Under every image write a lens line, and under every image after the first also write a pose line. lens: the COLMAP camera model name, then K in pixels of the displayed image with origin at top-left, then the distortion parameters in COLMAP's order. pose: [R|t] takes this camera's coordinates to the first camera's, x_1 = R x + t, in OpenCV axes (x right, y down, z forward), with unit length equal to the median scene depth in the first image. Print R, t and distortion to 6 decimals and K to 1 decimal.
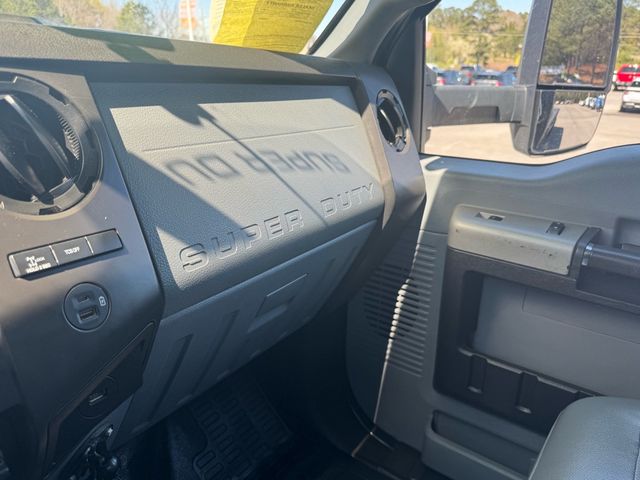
lens RADIAL K [[465.7, 0, 320.4], [0, 465.7, 238.2], [0, 0, 1]] dist [-0.025780, 0.003267]
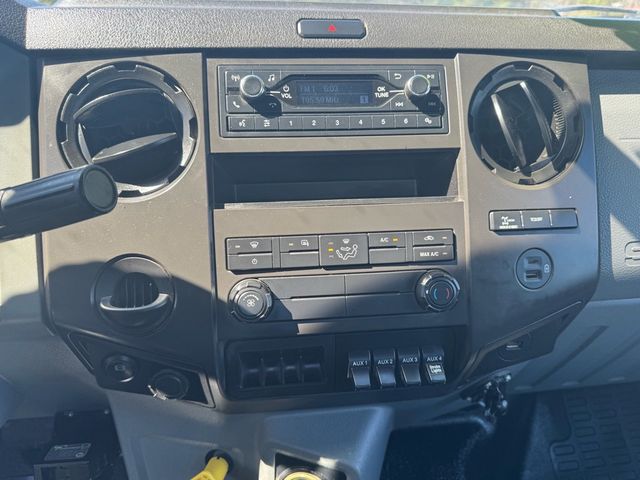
lens RADIAL K [[465.7, 0, 344.4], [0, 465.7, 241.8], [0, 0, 1]] dist [-0.025780, 0.003267]
pose [[0.677723, 0.268849, -0.684406, -0.048575], [-0.221424, 0.962177, 0.158702, 0.002745], [0.701186, 0.043988, 0.711620, -0.150689]]
